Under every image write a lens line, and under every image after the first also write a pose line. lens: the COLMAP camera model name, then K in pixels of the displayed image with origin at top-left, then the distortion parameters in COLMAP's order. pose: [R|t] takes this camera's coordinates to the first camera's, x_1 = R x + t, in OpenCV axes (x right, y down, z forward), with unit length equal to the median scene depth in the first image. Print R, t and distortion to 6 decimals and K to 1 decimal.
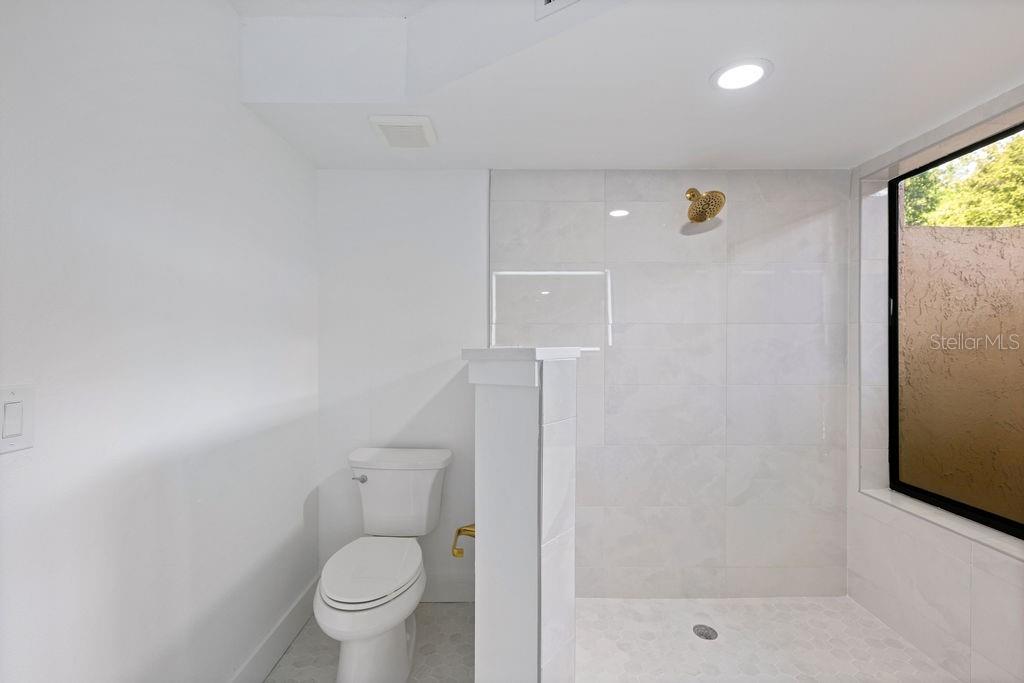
lens RADIAL K [[440.7, 0, 508.9], [0, 440.7, 348.7], [0, 0, 1]] dist [-0.002658, 0.000134]
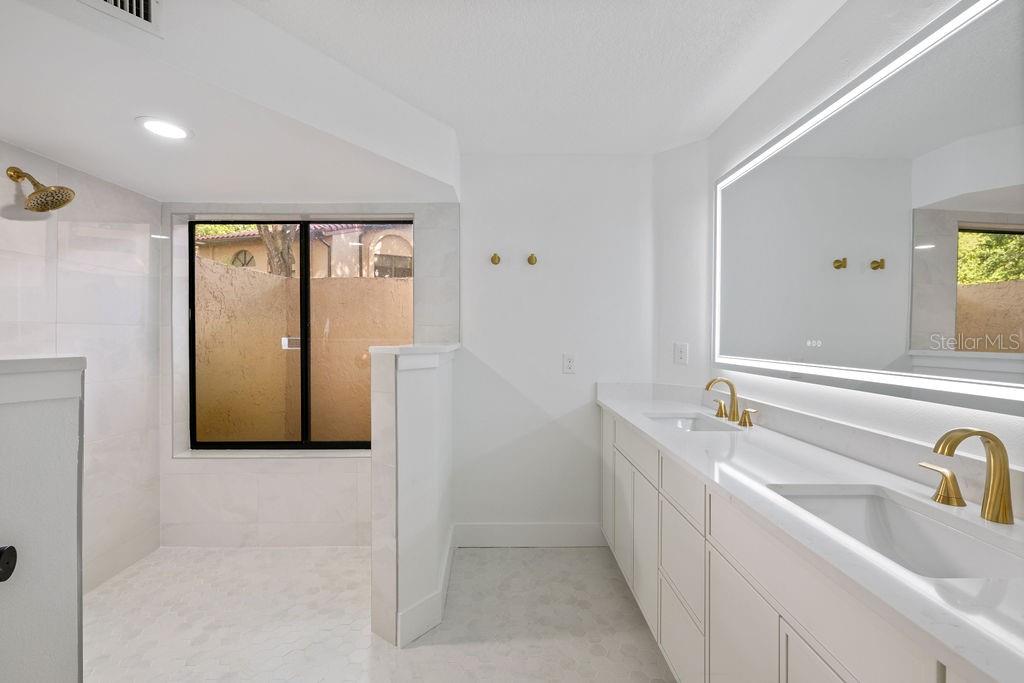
lens RADIAL K [[440.7, 0, 511.4], [0, 440.7, 341.6], [0, 0, 1]] dist [-0.002658, 0.000134]
pose [[-0.017466, -0.013161, 0.999761, -0.482679], [0.009619, 0.999865, 0.013331, -0.019757], [-0.999801, 0.009849, -0.017337, 0.036538]]
